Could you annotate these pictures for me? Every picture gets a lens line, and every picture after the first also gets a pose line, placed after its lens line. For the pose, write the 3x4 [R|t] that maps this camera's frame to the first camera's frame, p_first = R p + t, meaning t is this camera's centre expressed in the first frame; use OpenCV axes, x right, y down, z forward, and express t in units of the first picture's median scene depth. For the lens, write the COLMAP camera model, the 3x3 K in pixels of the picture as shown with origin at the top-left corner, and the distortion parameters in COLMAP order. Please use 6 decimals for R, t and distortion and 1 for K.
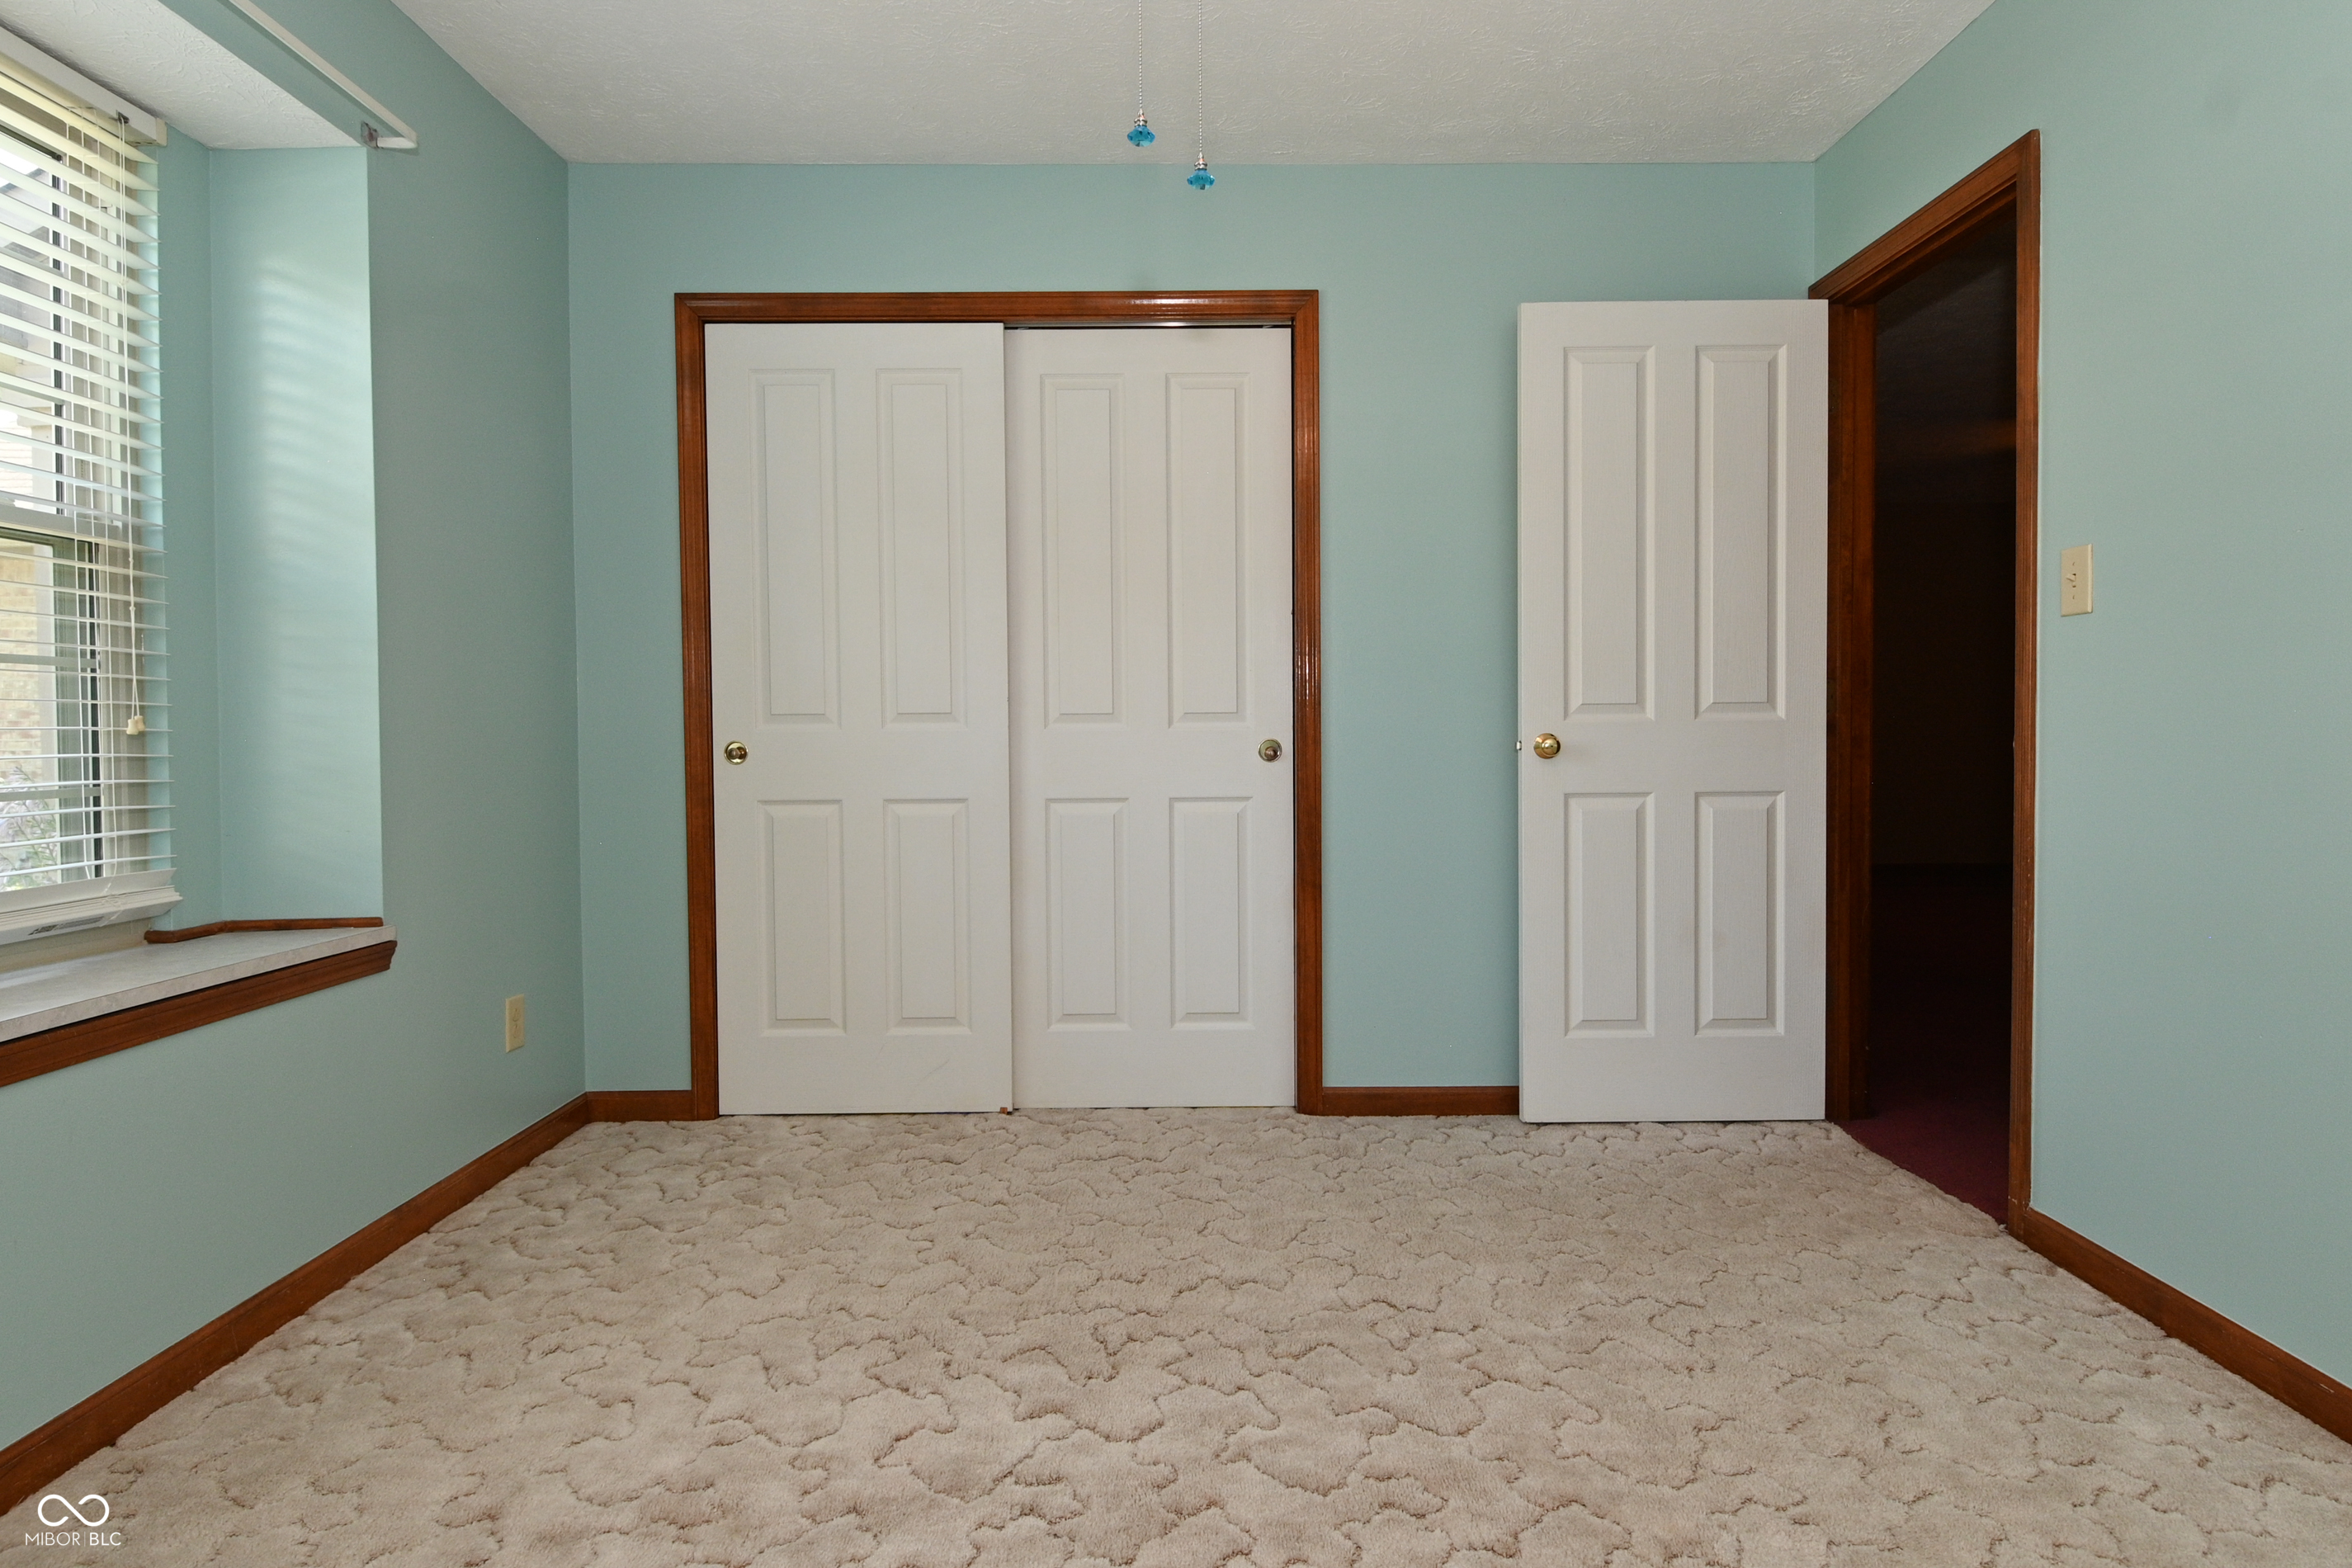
lens RADIAL K [[1319.9, 0, 1189.5], [0, 1319.9, 758.6], [0, 0, 1]] dist [0.019543, -0.027586]
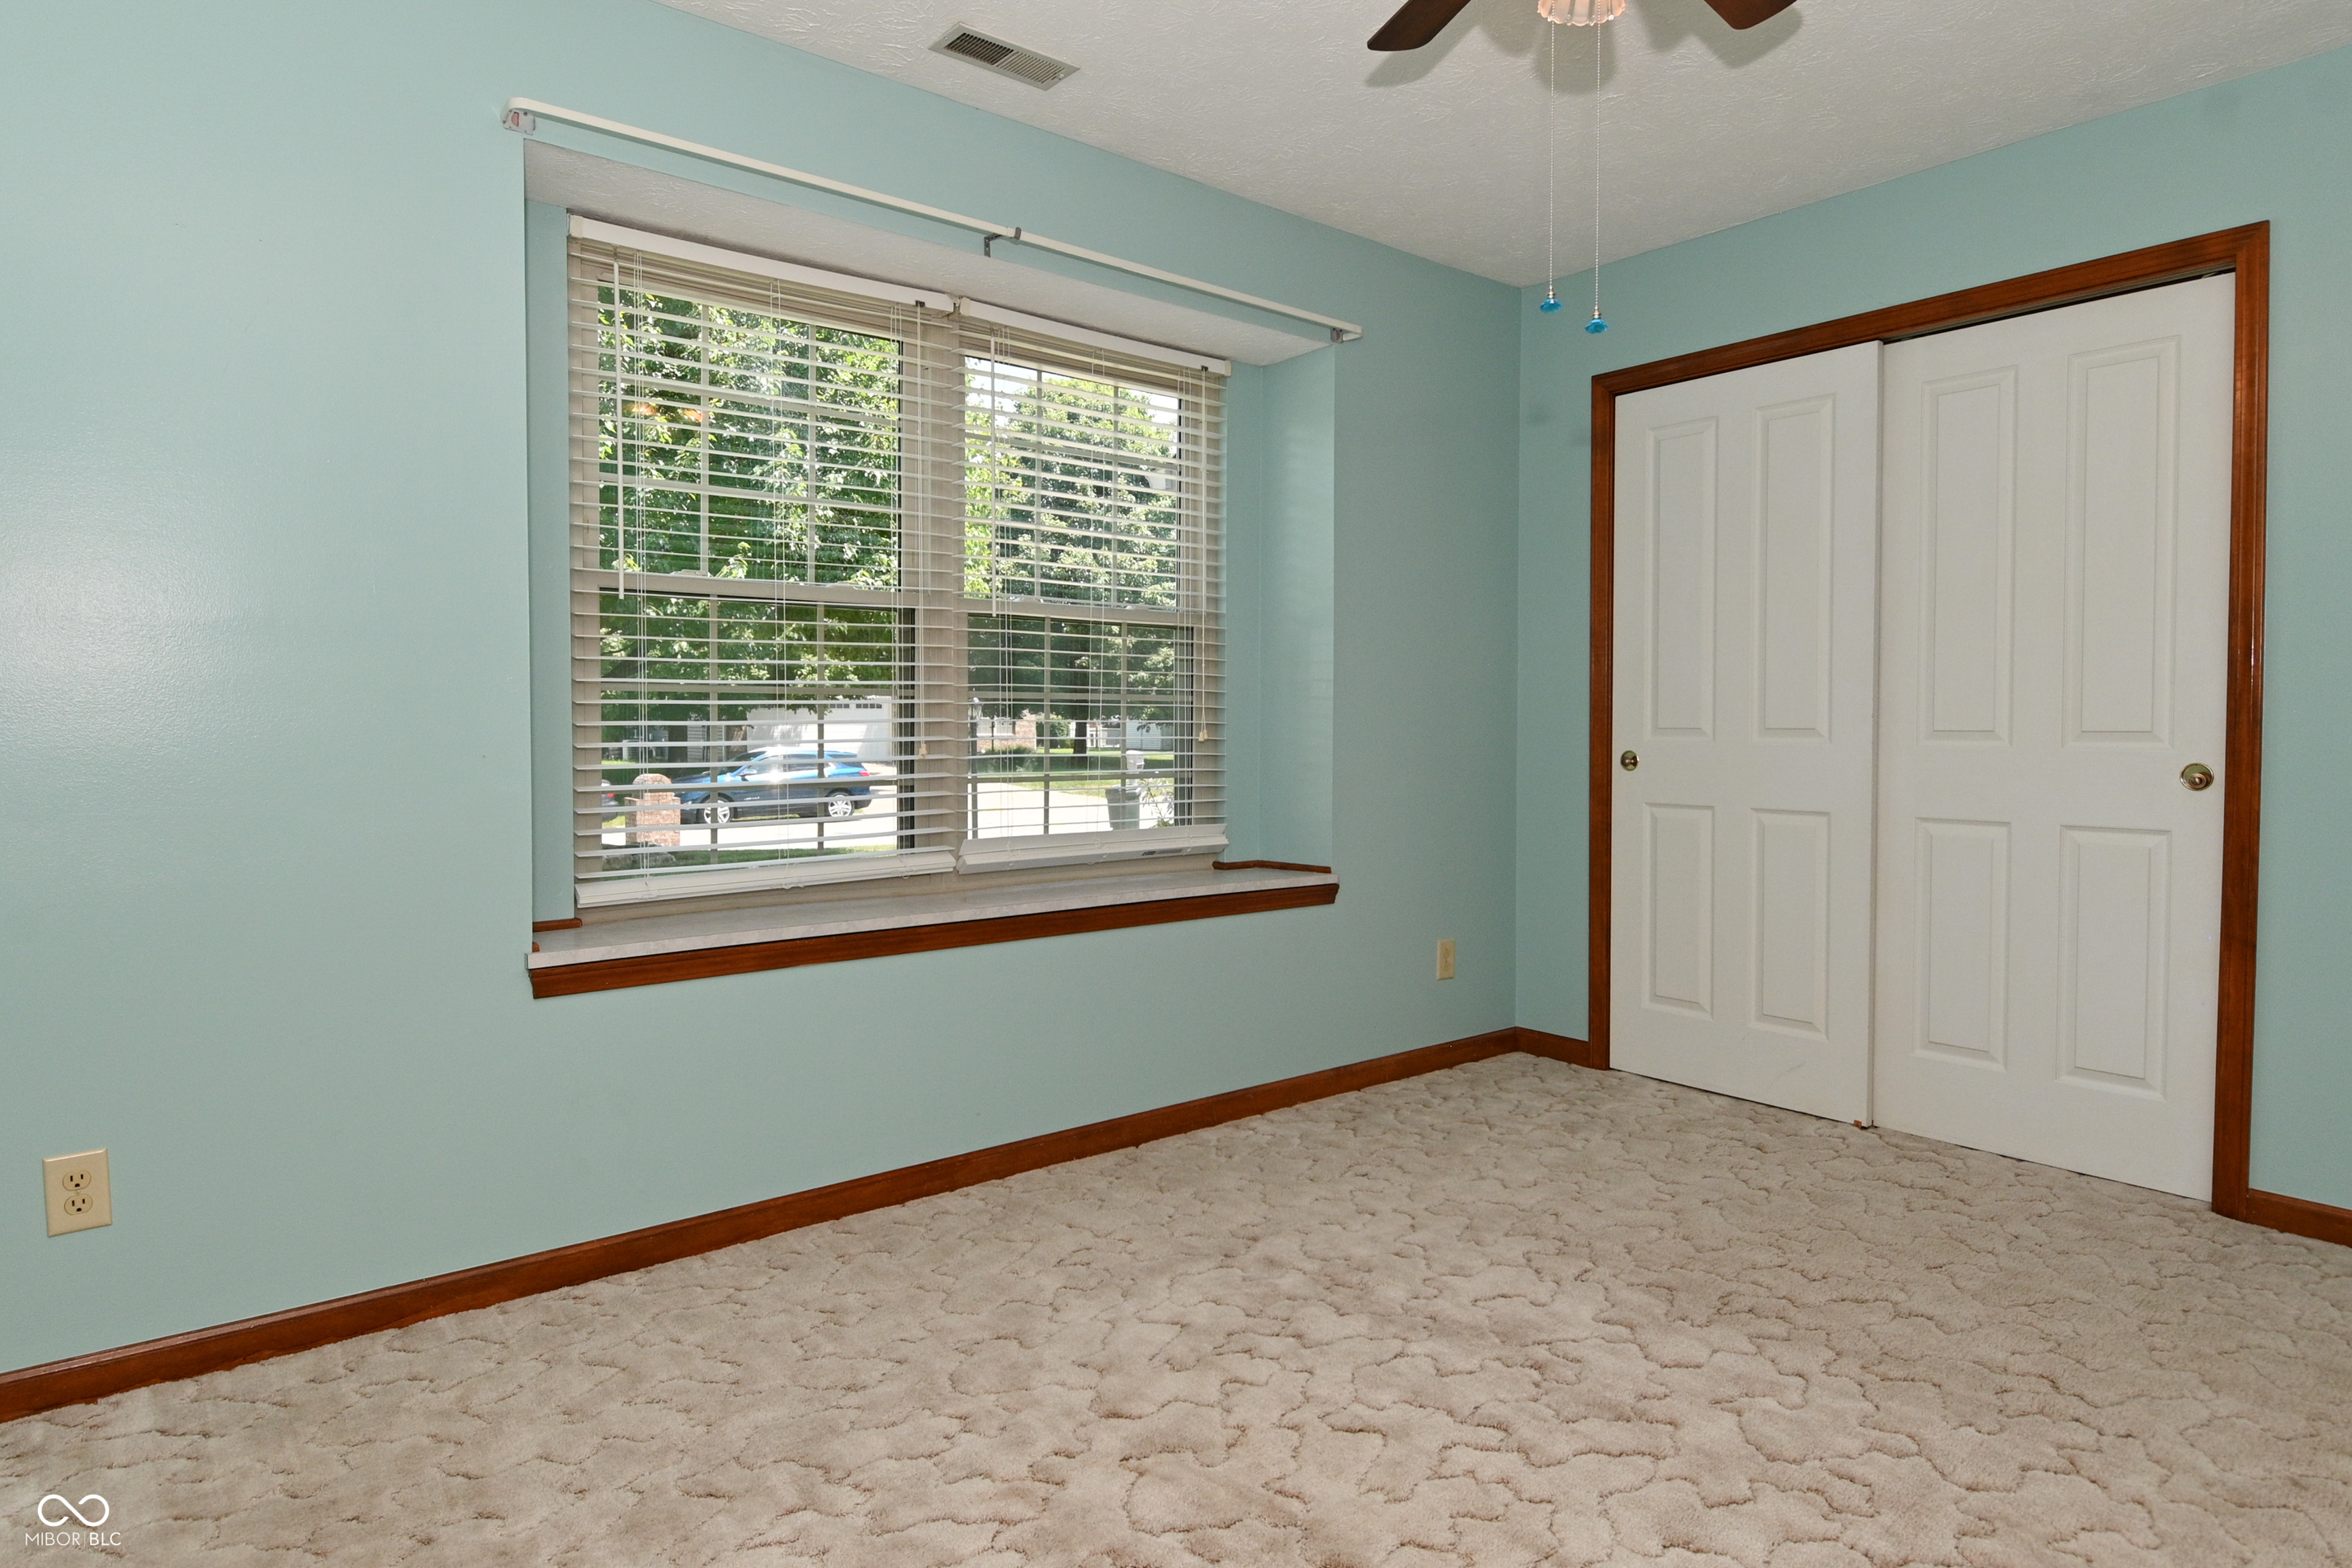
lens RADIAL K [[1331.8, 0, 1172.8], [0, 1331.8, 750.3], [0, 0, 1]] dist [0.005758, -0.016373]
pose [[0.616961, 0.024472, -0.786613, 0.400619], [-0.024979, 0.999622, 0.011507, -0.020281], [0.786597, 0.012549, 0.617339, -0.047960]]
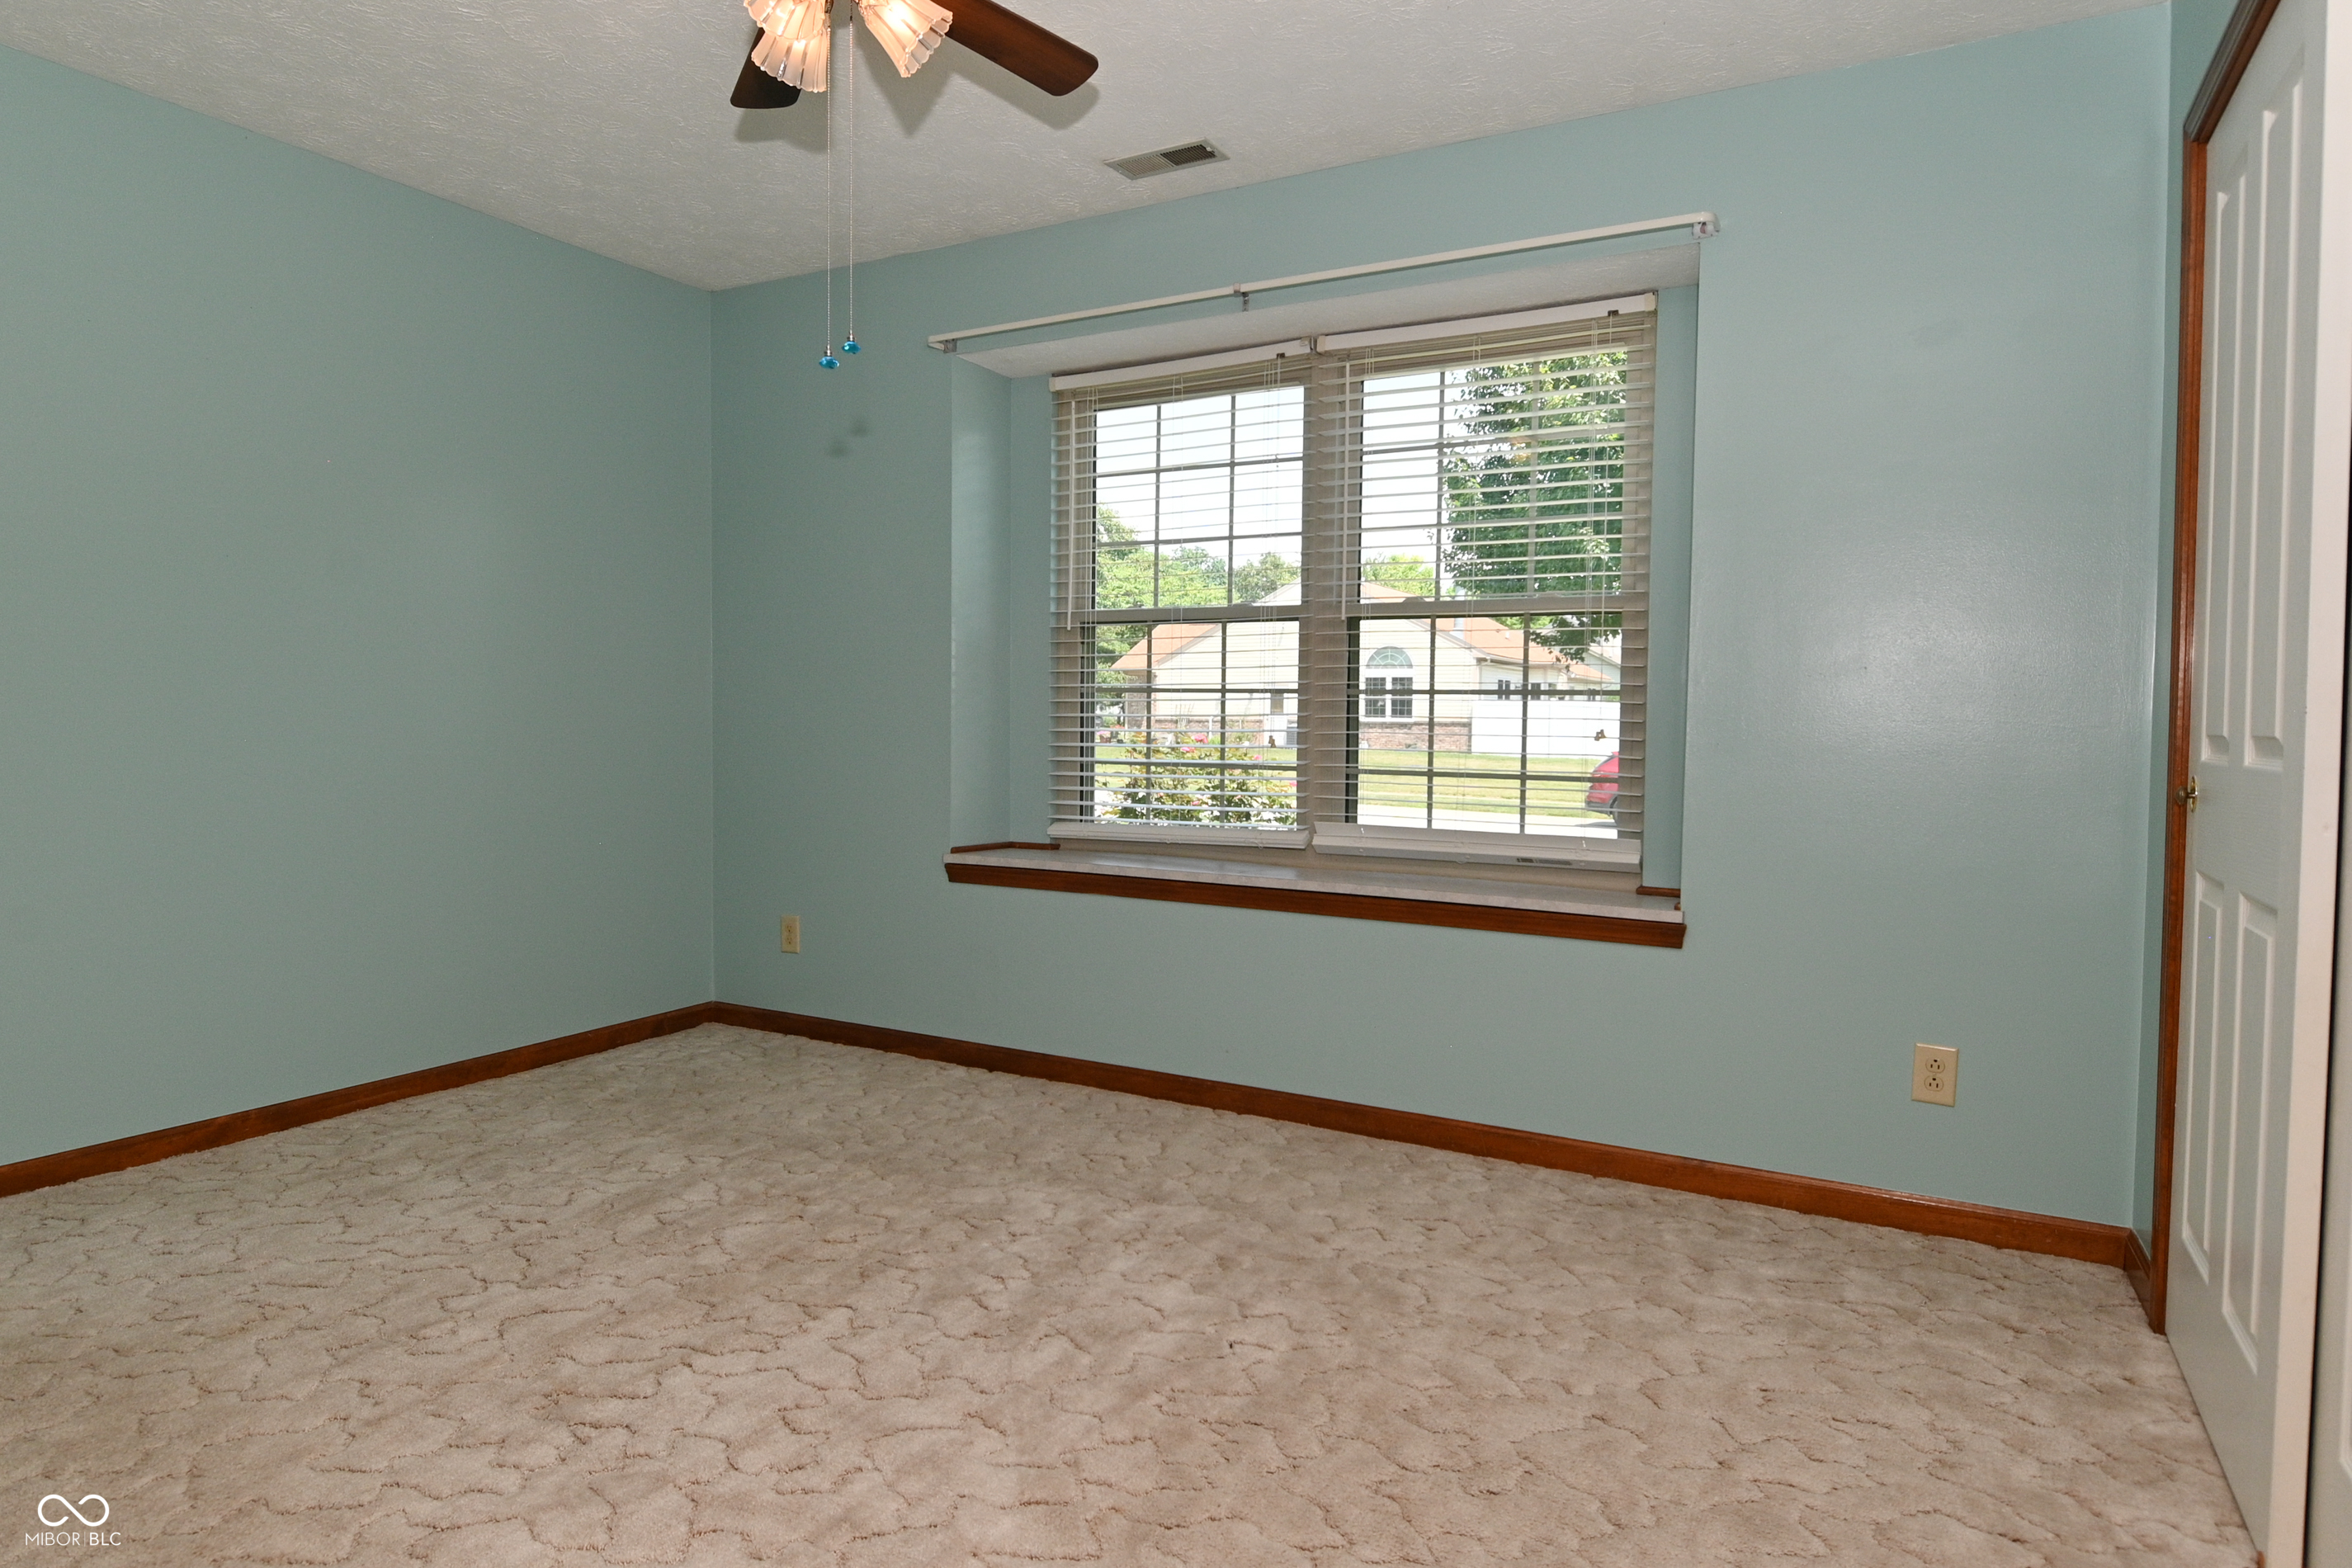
lens RADIAL K [[1331.8, 0, 1172.8], [0, 1331.8, 750.3], [0, 0, 1]] dist [0.005758, -0.016373]
pose [[-0.500804, 0.023188, -0.865250, 0.570740], [-0.029982, 0.998576, 0.044115, -0.047742], [0.865041, 0.048035, -0.499396, 1.080326]]
